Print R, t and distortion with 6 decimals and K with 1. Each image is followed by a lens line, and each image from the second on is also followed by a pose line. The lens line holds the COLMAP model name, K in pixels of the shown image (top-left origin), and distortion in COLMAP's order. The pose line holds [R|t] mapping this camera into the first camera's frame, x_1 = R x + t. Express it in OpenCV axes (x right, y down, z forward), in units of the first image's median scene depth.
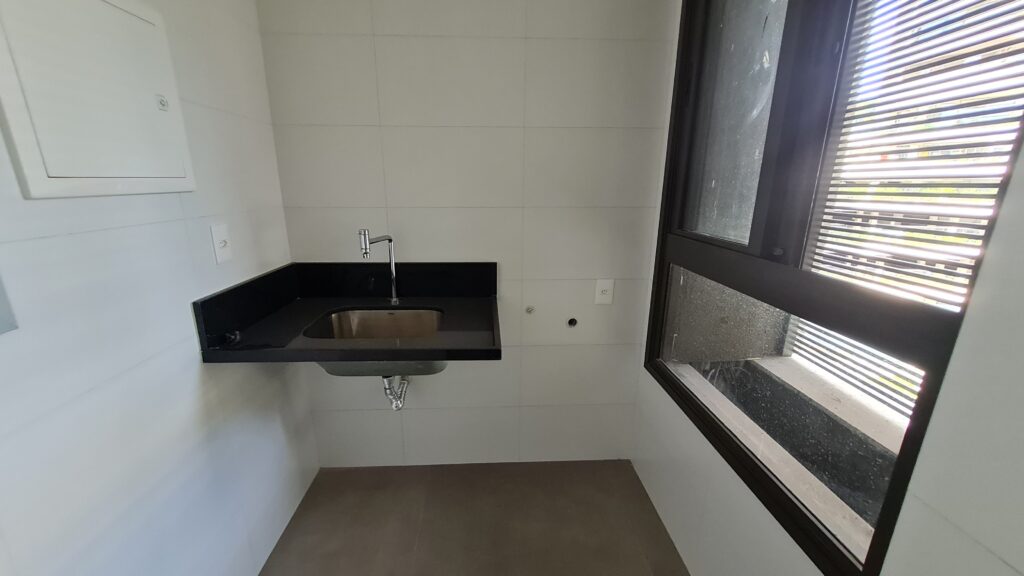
lens RADIAL K [[405.2, 0, 513.3], [0, 405.2, 293.8], [0, 0, 1]] dist [-0.002698, 0.000869]
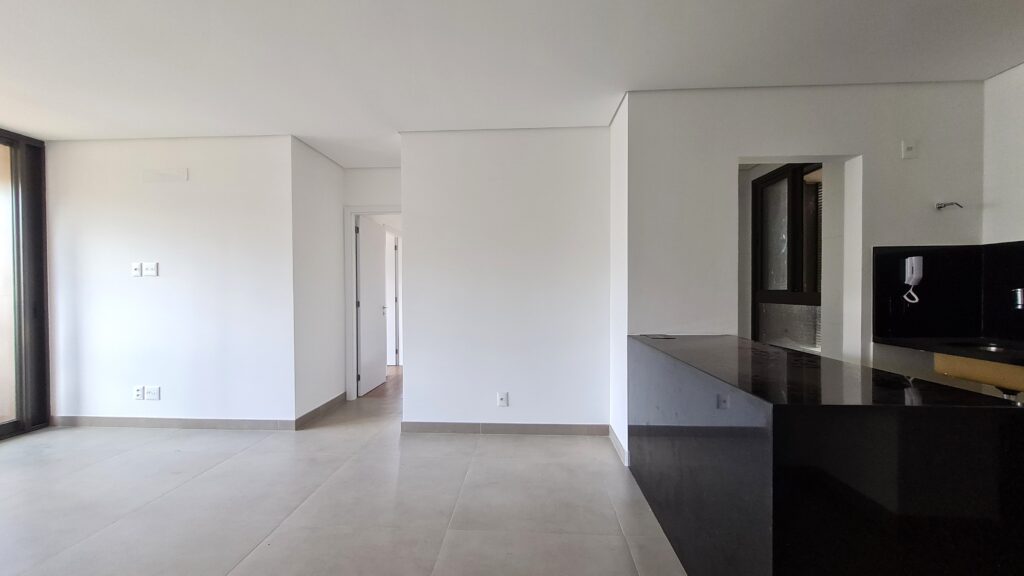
lens RADIAL K [[405.2, 0, 509.1], [0, 405.2, 289.4], [0, 0, 1]] dist [-0.002698, 0.000869]
pose [[0.990990, -0.008447, -0.133668, -1.112125], [-0.026791, 0.965338, -0.259626, 0.732005], [0.131228, 0.260868, 0.956414, -2.235545]]
